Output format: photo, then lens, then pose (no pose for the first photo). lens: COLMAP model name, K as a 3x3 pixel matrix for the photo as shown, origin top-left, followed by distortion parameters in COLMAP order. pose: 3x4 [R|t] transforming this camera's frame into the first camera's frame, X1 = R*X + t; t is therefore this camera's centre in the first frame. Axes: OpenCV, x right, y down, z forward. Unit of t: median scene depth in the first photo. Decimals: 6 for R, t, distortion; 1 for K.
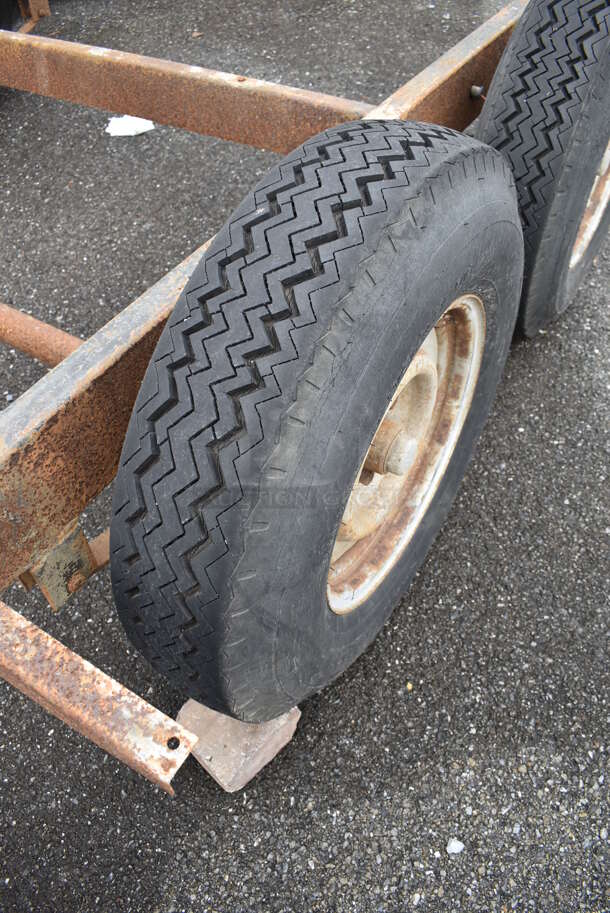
lens RADIAL K [[711.3, 0, 305.1], [0, 711.3, 456.4], [0, 0, 1]] dist [-0.100623, 0.019424]
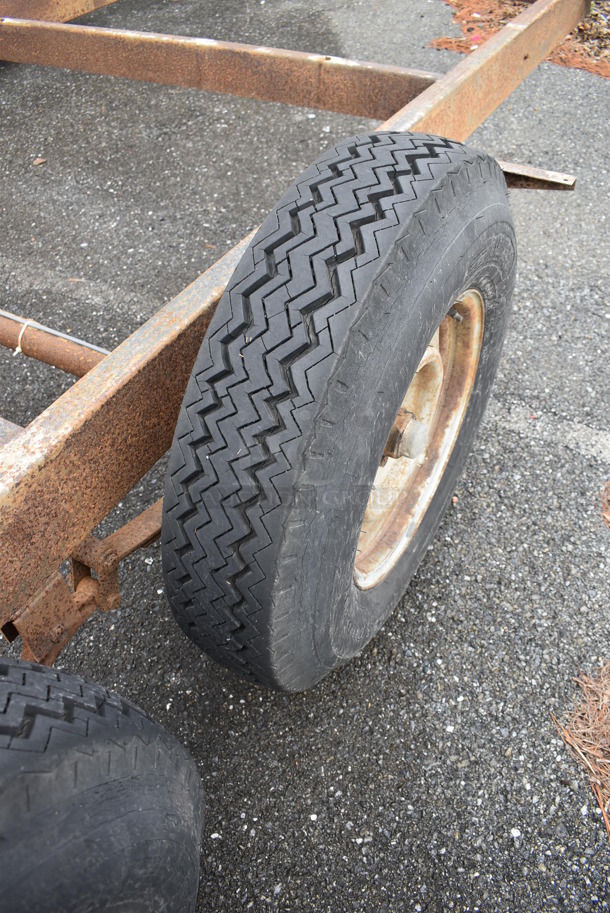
lens RADIAL K [[711.3, 0, 303.7], [0, 711.3, 456.1], [0, 0, 1]] dist [-0.100623, 0.019424]
pose [[0.999179, -0.031985, 0.024874, 0.255606], [0.033444, 0.997601, -0.060619, -0.314450], [-0.022876, 0.061401, 0.997851, 0.248060]]
